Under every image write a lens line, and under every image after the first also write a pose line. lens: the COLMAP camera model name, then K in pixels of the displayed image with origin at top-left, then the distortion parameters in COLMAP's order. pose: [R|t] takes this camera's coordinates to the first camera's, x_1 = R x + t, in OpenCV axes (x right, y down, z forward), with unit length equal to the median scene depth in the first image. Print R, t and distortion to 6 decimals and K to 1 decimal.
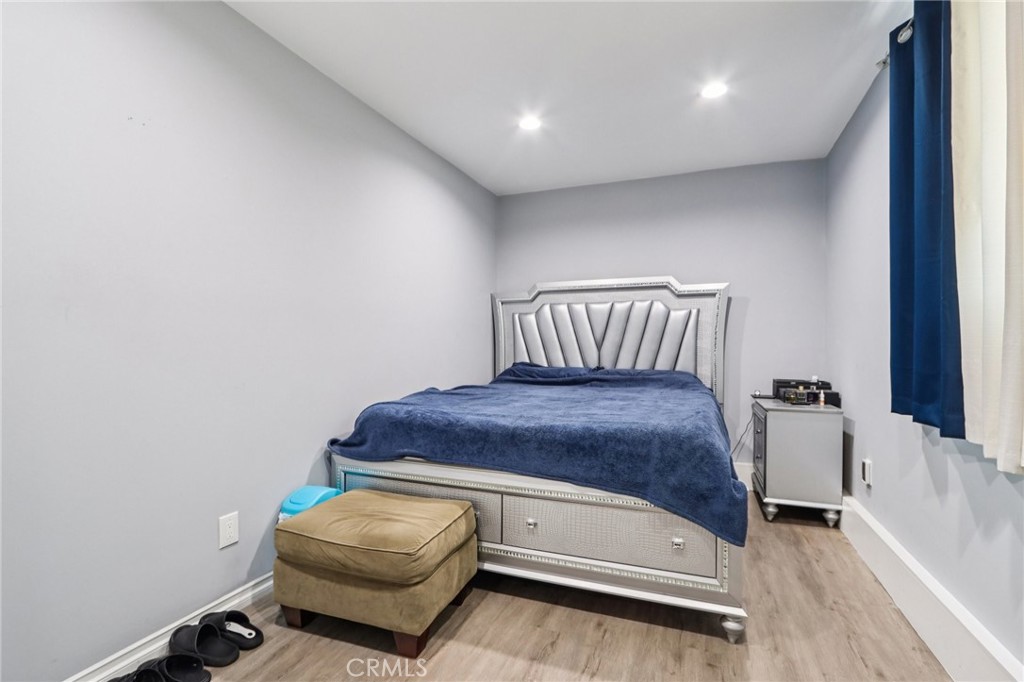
lens RADIAL K [[481.3, 0, 510.1], [0, 481.3, 343.7], [0, 0, 1]] dist [-0.016835, 0.003697]
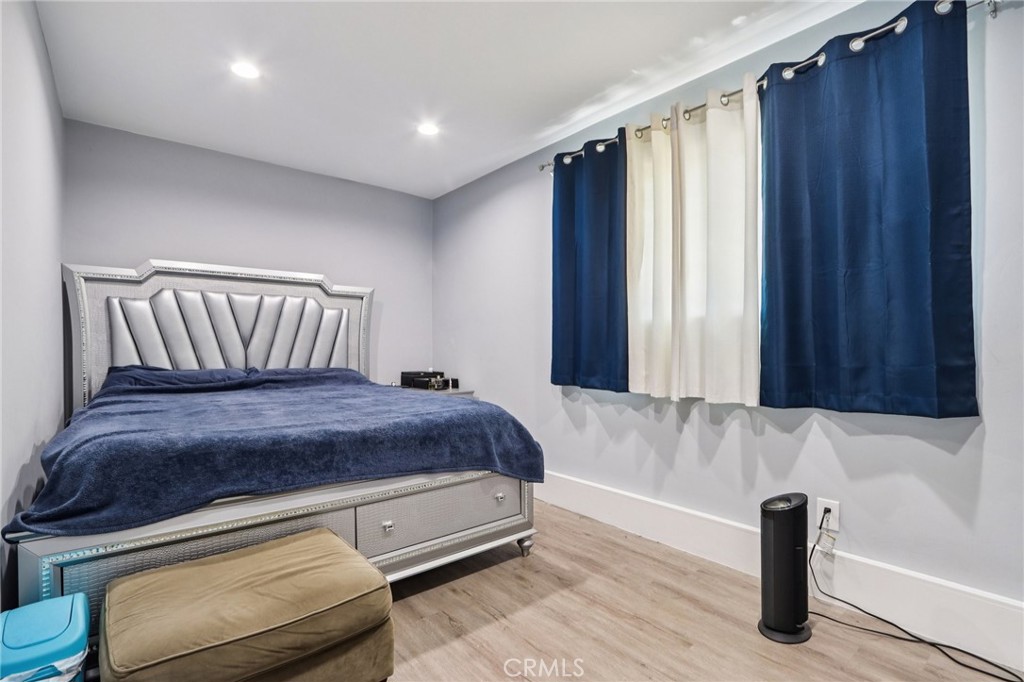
lens RADIAL K [[481.3, 0, 508.2], [0, 481.3, 344.4], [0, 0, 1]] dist [-0.016835, 0.003697]
pose [[0.478847, 0.004586, 0.877886, -0.409083], [-0.008705, 0.999962, -0.000475, 0.003087], [-0.877855, -0.007415, 0.478869, 0.191413]]
